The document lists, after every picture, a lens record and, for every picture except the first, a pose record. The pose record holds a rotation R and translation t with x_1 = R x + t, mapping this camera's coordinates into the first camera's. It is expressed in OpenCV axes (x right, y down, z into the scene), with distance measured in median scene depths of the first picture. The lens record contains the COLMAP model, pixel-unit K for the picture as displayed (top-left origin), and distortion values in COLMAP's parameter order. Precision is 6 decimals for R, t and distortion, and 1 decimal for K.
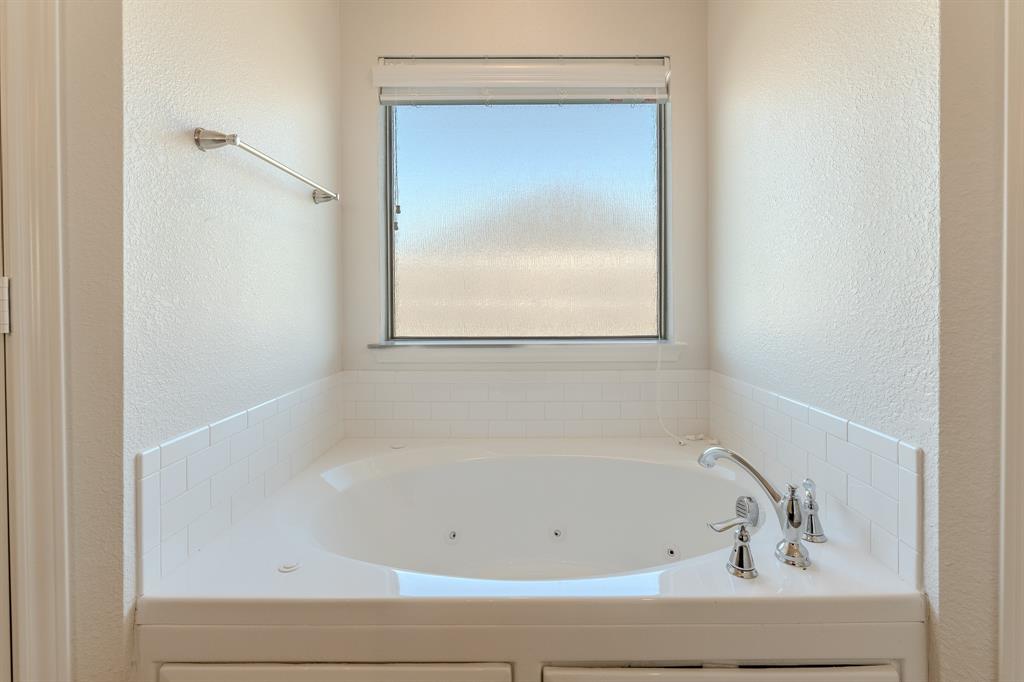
lens RADIAL K [[461.2, 0, 512.6], [0, 461.2, 306.9], [0, 0, 1]] dist [-0.001960, -0.000253]
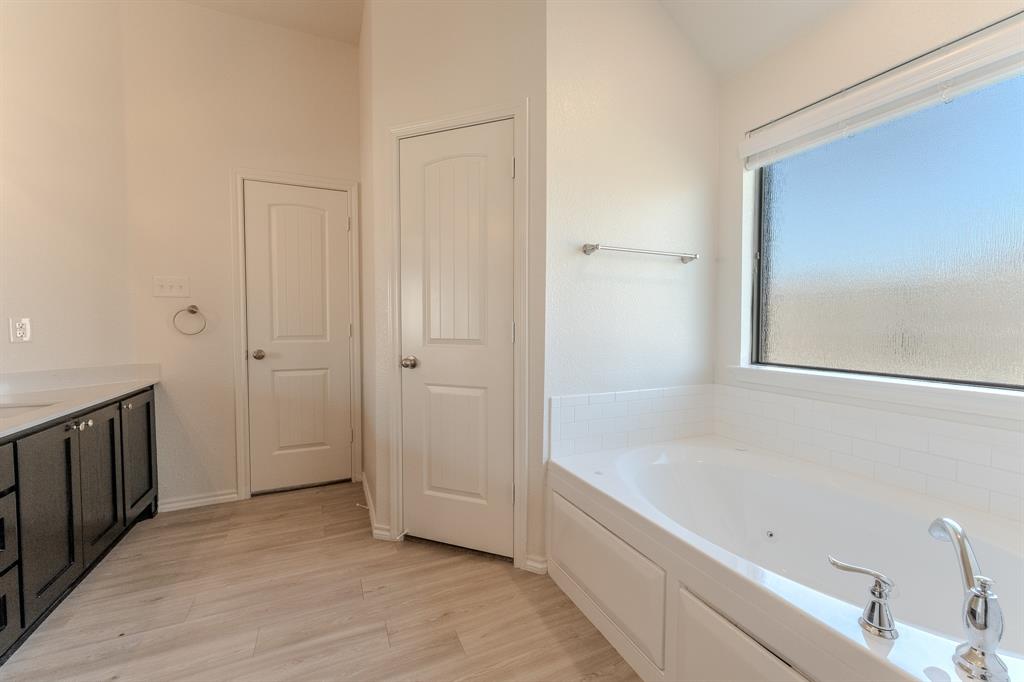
lens RADIAL K [[418.4, 0, 529.6], [0, 418.4, 344.1], [0, 0, 1]] dist [0.018246, 0.000258]
pose [[0.454538, 0.053344, -0.889128, 0.839556], [-0.023046, 0.998575, 0.048129, -0.038743], [0.890429, -0.001386, 0.455120, -0.041162]]
